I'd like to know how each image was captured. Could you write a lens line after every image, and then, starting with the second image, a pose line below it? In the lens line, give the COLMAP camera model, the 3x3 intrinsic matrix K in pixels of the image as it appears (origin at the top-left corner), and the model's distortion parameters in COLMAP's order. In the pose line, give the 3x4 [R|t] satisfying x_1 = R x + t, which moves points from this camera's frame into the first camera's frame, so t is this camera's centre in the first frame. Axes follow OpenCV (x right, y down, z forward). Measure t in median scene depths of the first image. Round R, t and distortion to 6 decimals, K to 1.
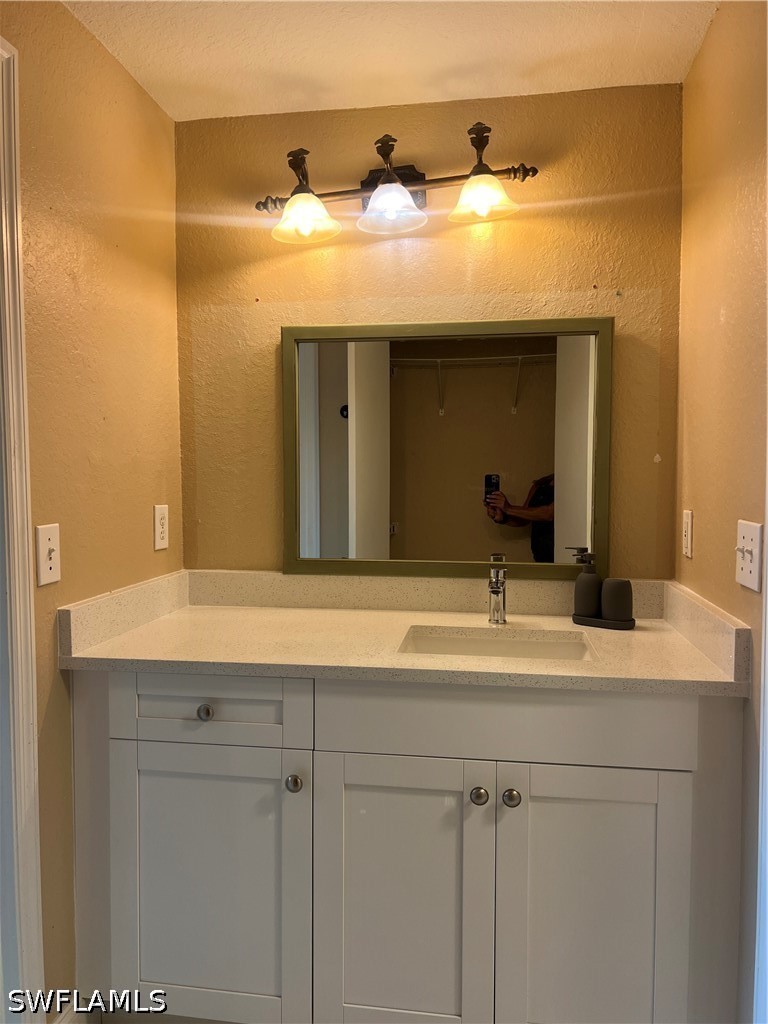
lens RADIAL K [[769.5, 0, 384.0], [0, 769.5, 519.6], [0, 0, 1]] dist [0.092340, -0.153412]
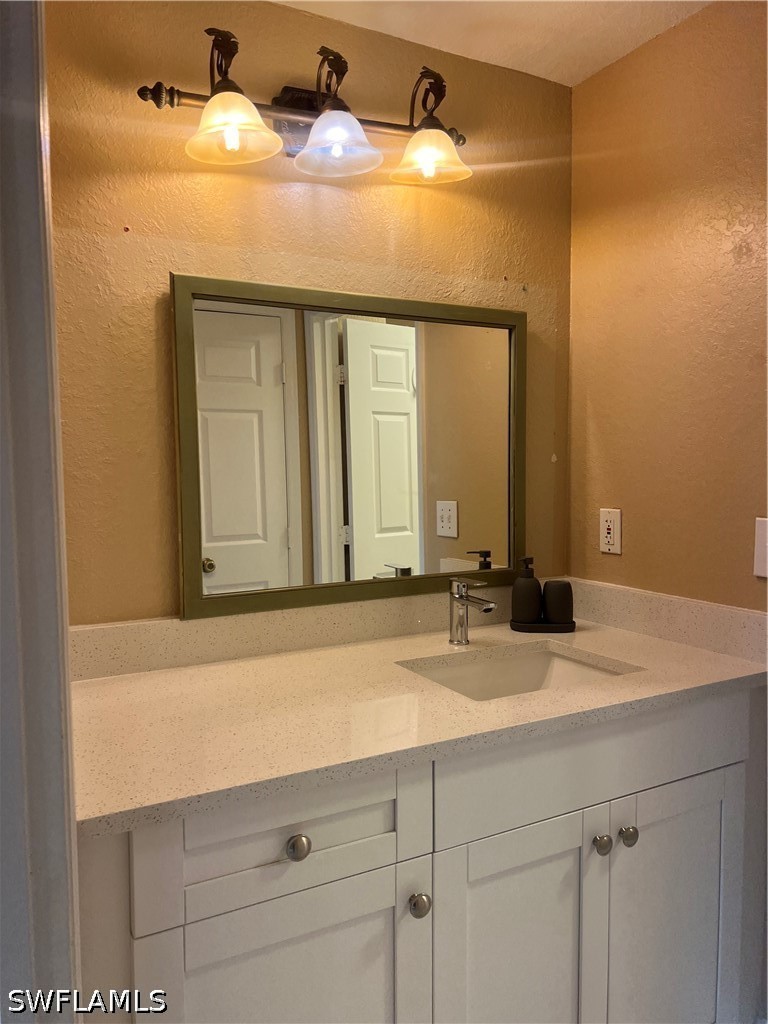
lens RADIAL K [[769.5, 0, 384.0], [0, 769.5, 519.6], [0, 0, 1]] dist [0.092340, -0.153412]
pose [[0.795215, -0.053266, 0.603983, -0.440200], [0.045487, 0.998568, 0.028176, -0.036991], [-0.604619, 0.005068, 0.796499, 0.332508]]
